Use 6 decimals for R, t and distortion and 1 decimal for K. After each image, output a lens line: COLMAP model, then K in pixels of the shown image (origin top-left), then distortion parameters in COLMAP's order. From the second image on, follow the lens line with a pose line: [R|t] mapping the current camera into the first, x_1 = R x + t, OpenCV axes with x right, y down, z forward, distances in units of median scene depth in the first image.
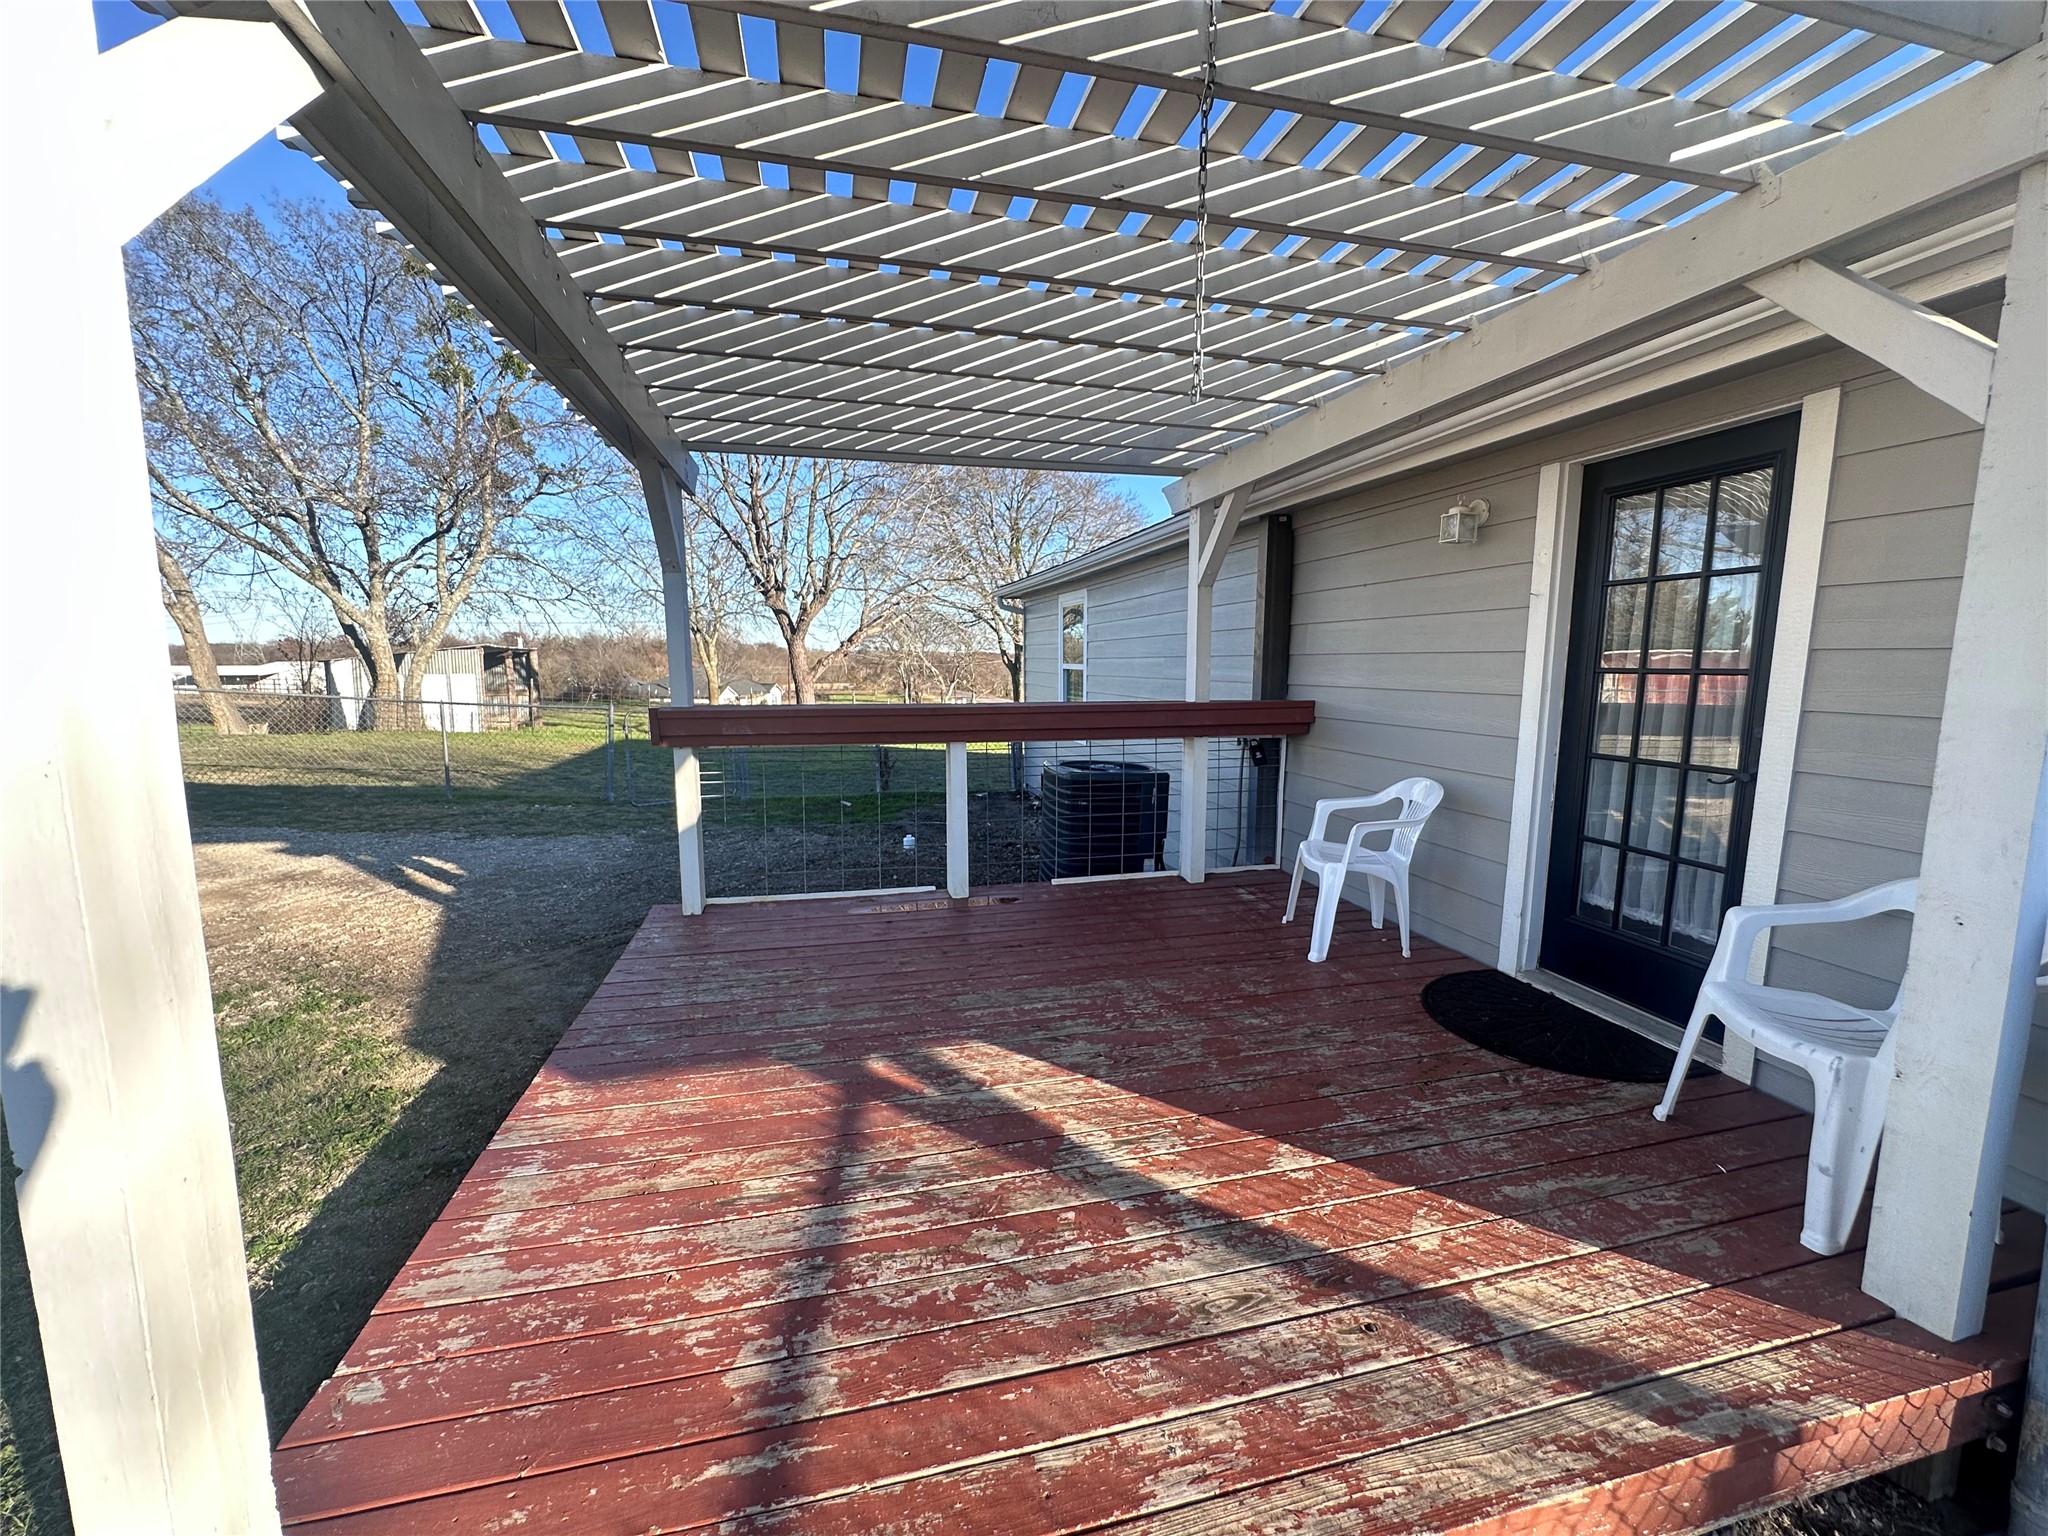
lens RADIAL K [[818.5, 0, 1019.8], [0, 818.5, 769.3], [0, 0, 1]] dist [-0.002783, 0.000405]
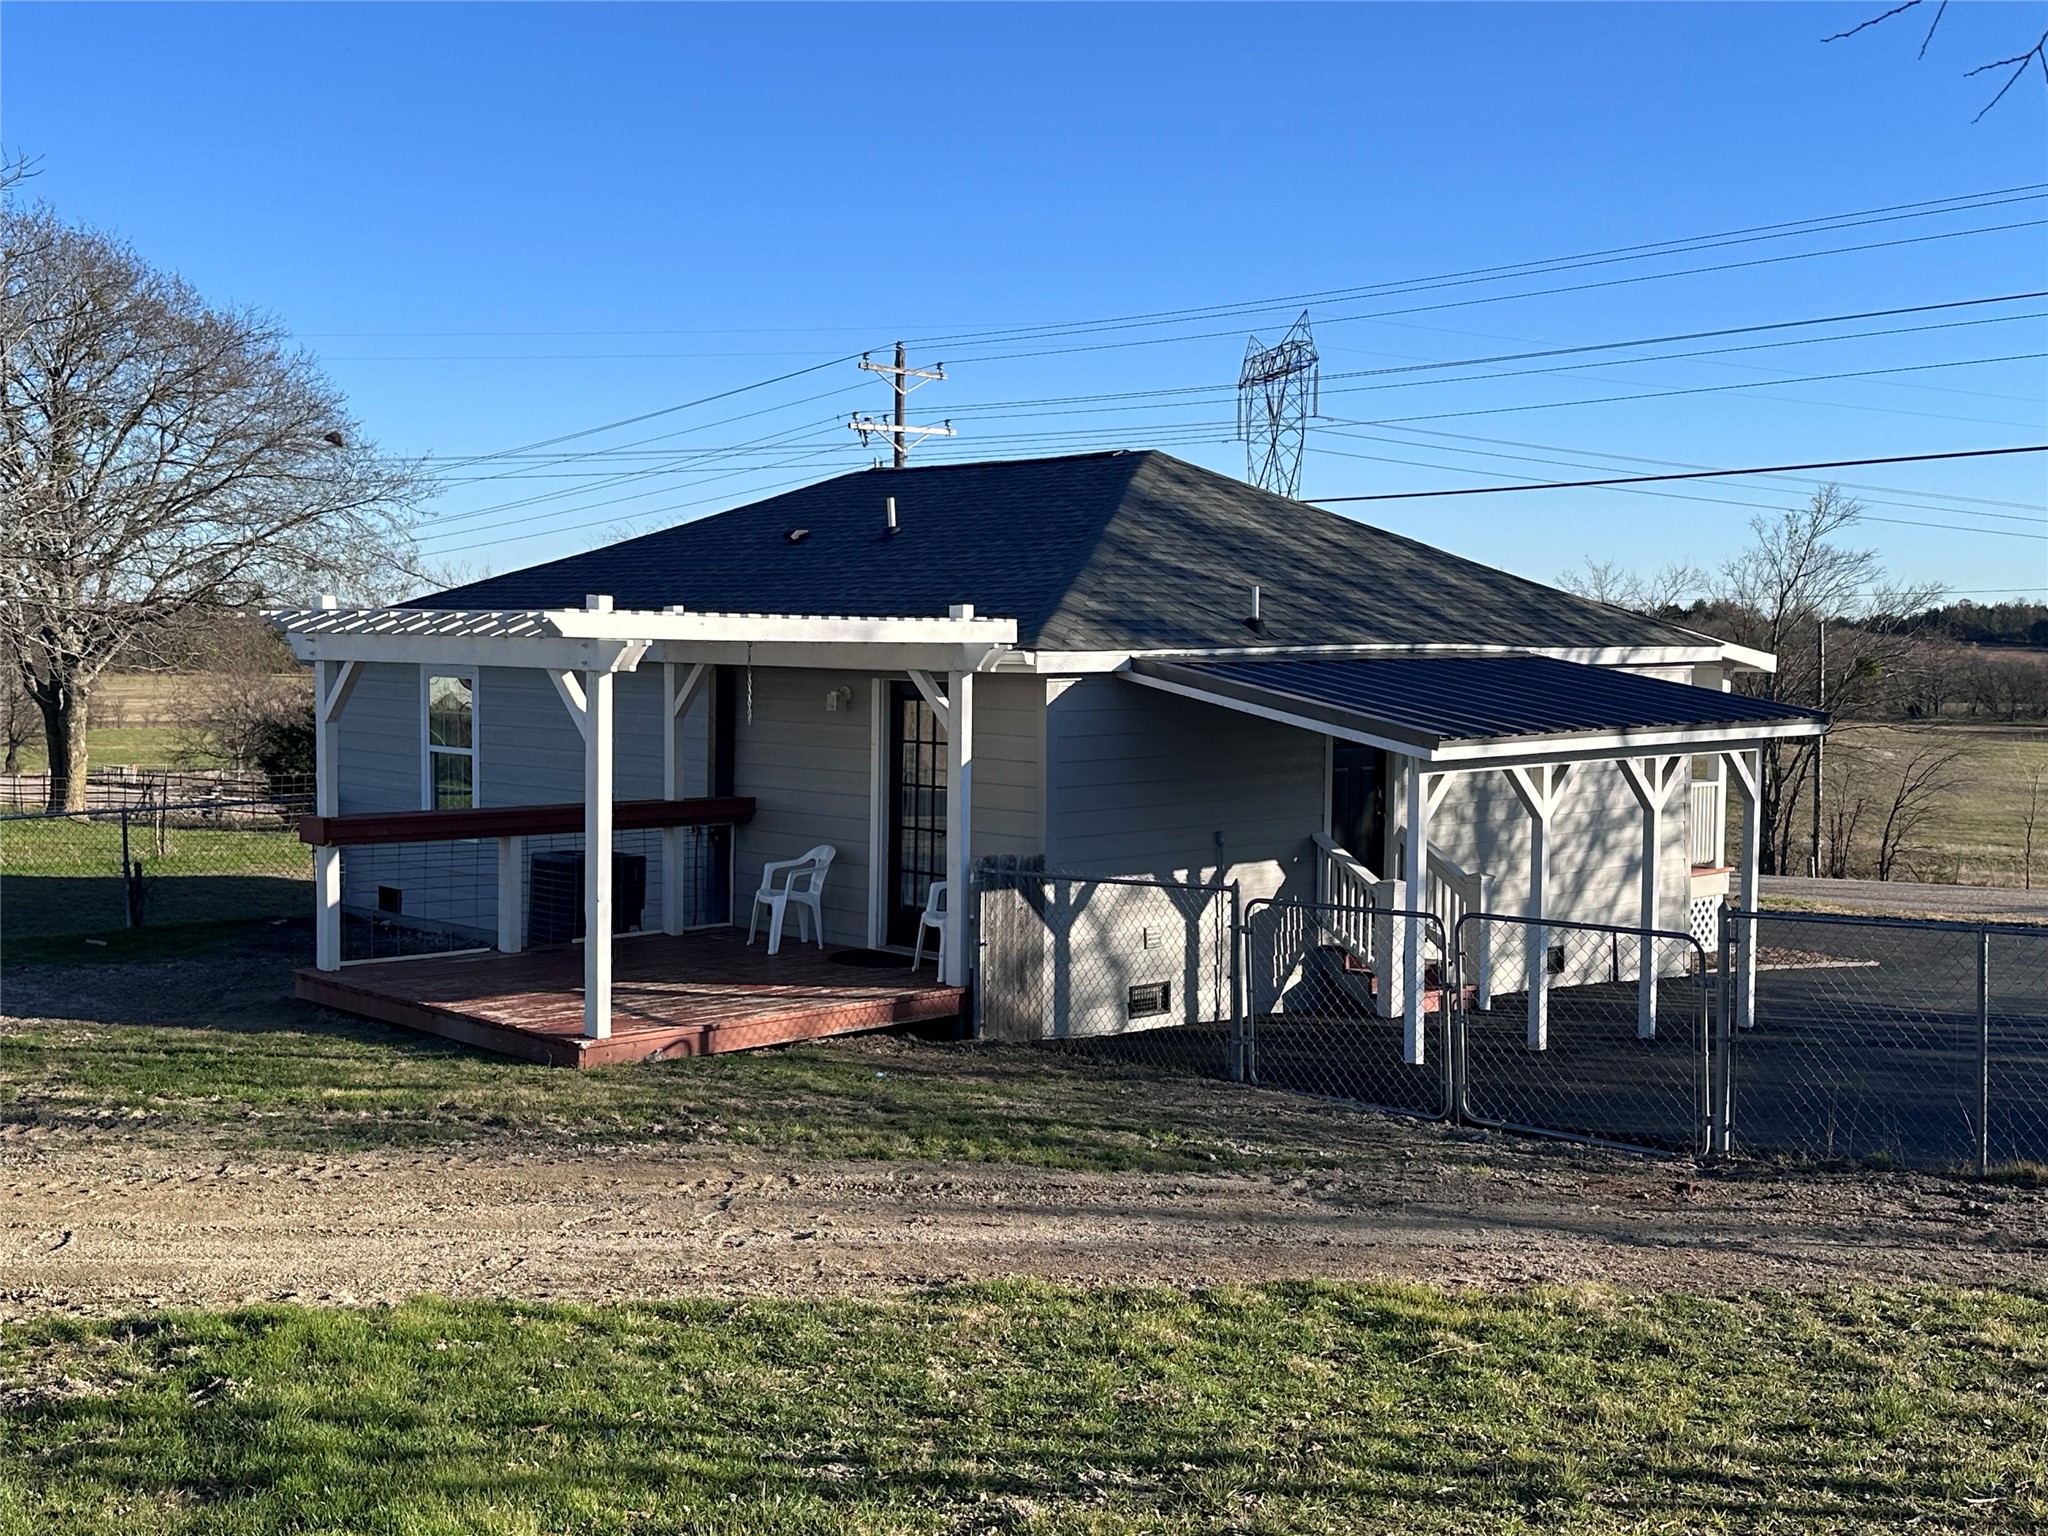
lens RADIAL K [[2226.7, 0, 1024.0], [0, 2226.7, 768.0], [0, 0, 1]] dist [0.174580, -0.350372]
pose [[0.867661, -0.020626, 0.496728, -1.871578], [0.055516, 0.996910, -0.055578, 0.170815], [-0.494047, 0.075799, 0.866125, -4.181098]]
